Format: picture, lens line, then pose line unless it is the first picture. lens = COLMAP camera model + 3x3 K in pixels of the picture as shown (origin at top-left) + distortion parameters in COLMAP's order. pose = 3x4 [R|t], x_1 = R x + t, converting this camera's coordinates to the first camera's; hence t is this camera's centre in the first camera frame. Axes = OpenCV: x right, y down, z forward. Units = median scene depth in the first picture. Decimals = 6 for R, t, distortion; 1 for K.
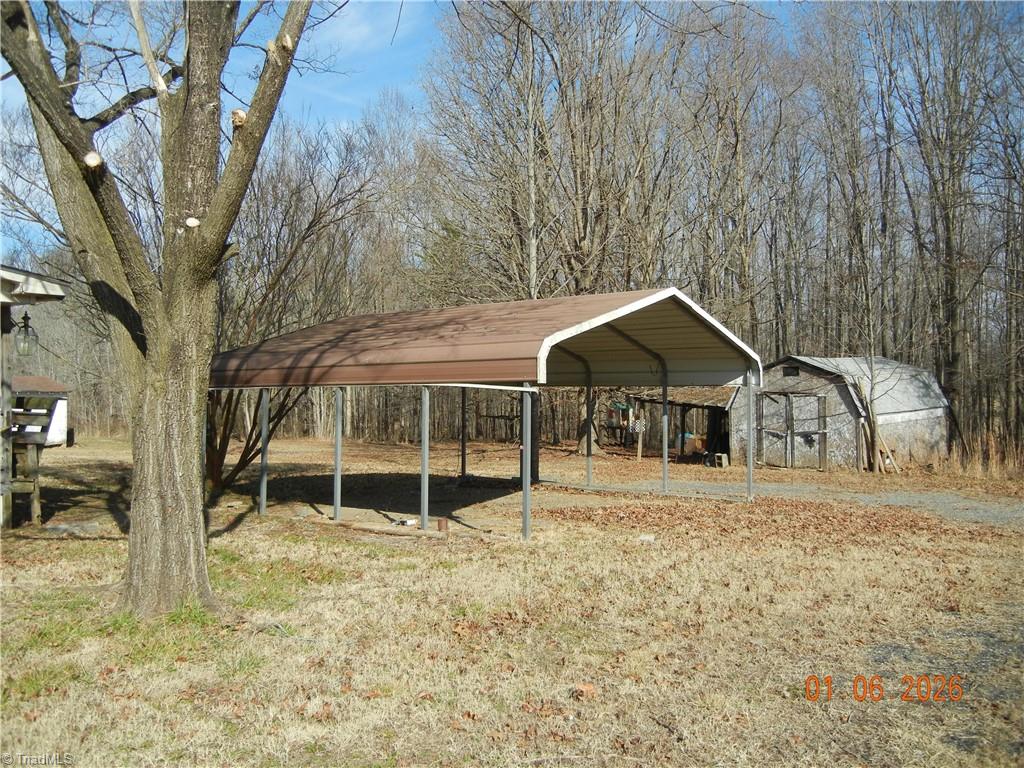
lens RADIAL K [[877.3, 0, 512.0], [0, 877.3, 384.0], [0, 0, 1]] dist [-0.003341, 0.007873]
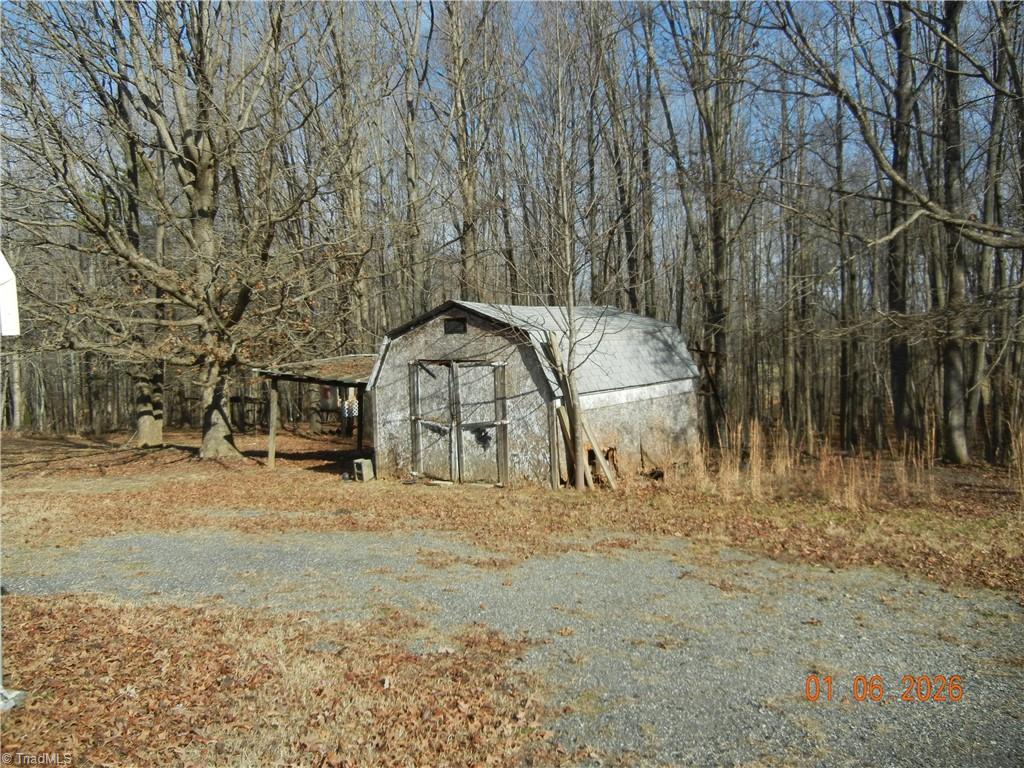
lens RADIAL K [[877.3, 0, 512.0], [0, 877.3, 384.0], [0, 0, 1]] dist [-0.003341, 0.007873]
pose [[0.977676, -0.023033, 0.208851, 0.227279], [0.016804, 0.999361, 0.031549, 0.007620], [-0.209445, -0.027335, 0.977438, 0.387377]]
